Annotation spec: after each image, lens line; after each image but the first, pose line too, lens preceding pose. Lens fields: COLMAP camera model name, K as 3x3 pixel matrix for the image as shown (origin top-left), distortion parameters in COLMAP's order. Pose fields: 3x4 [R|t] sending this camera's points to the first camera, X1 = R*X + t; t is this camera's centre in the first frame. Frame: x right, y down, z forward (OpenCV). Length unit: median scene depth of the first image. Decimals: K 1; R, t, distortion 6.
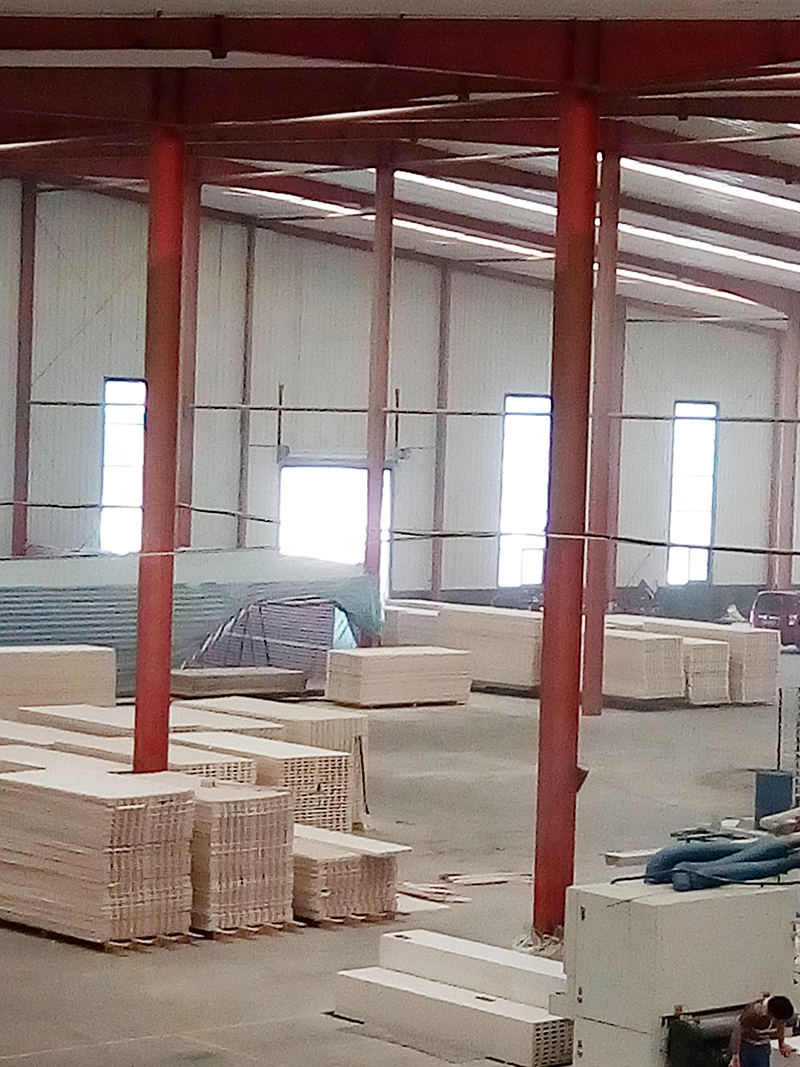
lens RADIAL K [[3229.5, 0, 396.6], [0, 3229.5, 528.3], [0, 0, 1]] dist [0.156619, 0.000000]
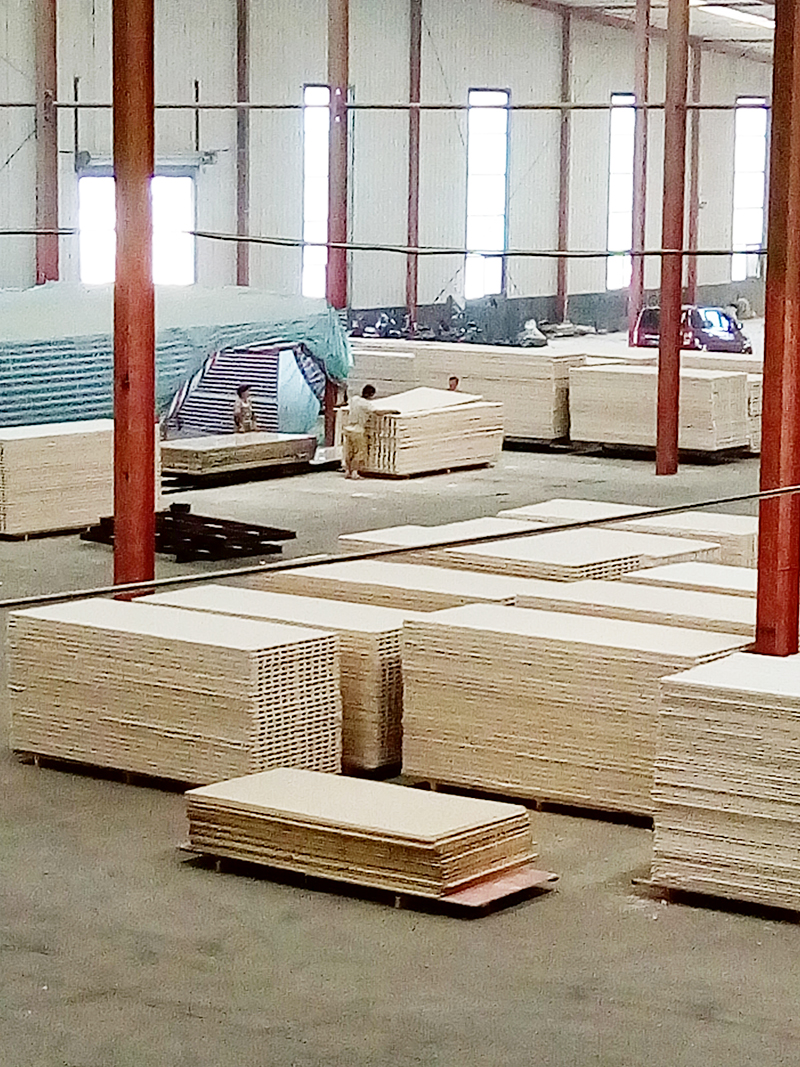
lens RADIAL K [[3229.5, 0, 398.4], [0, 3229.5, 532.3], [0, 0, 1]] dist [0.156619, 0.000000]
pose [[0.977612, -0.048062, 0.204855, -0.214928], [0.027995, 0.994618, 0.099755, -0.014135], [-0.208547, -0.091787, 0.973696, 0.255941]]
